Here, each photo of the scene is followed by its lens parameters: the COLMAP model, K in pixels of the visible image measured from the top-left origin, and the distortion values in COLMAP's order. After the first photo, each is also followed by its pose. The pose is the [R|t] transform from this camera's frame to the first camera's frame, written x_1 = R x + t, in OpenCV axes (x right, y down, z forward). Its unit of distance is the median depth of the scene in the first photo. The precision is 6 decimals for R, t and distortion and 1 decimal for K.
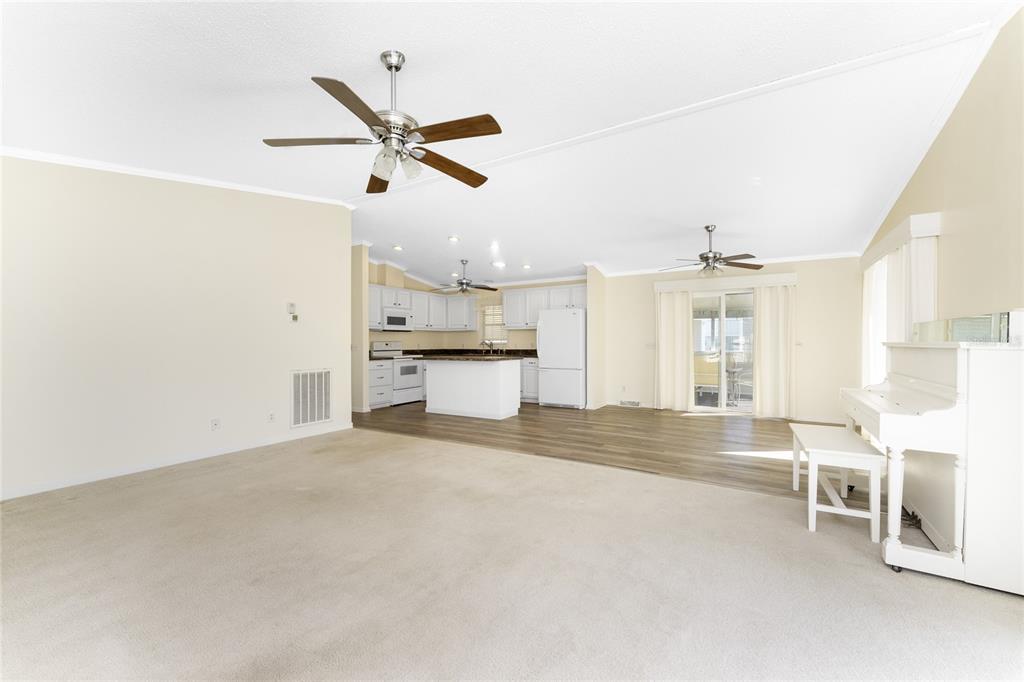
lens RADIAL K [[405.2, 0, 512.0], [0, 405.2, 341.0], [0, 0, 1]] dist [0.000066, -0.000039]
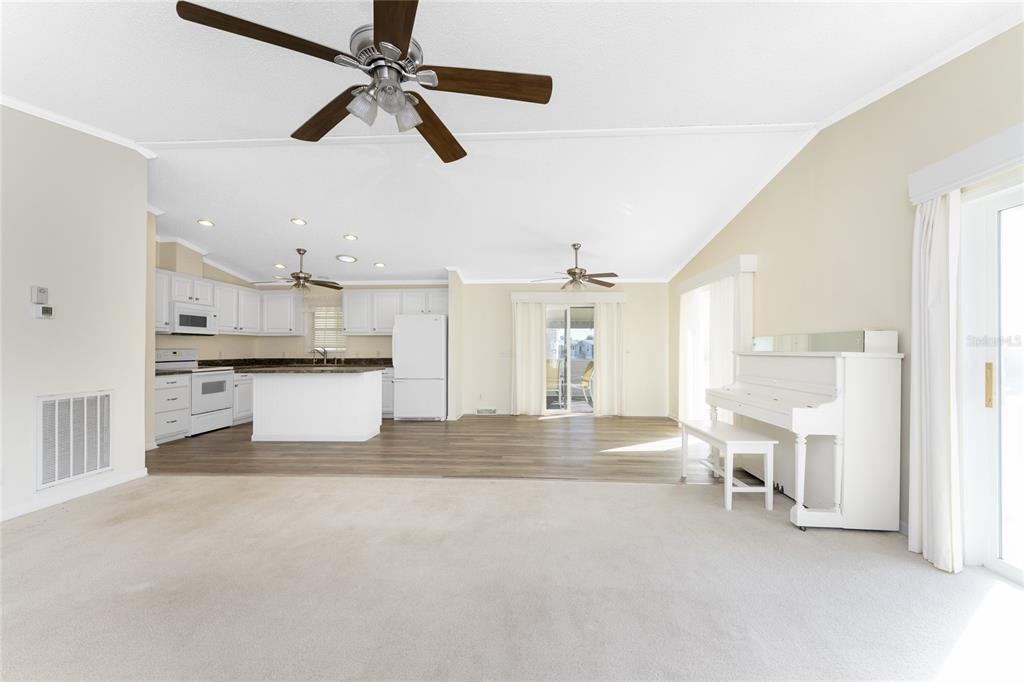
lens RADIAL K [[409.8, 0, 513.1], [0, 409.8, 346.7], [0, 0, 1]] dist [-0.000552, -0.000035]
pose [[0.885474, 0.004971, 0.464662, -0.126349], [-0.003149, 0.999984, -0.004698, -0.001299], [-0.464678, 0.002696, 0.885475, 0.073933]]
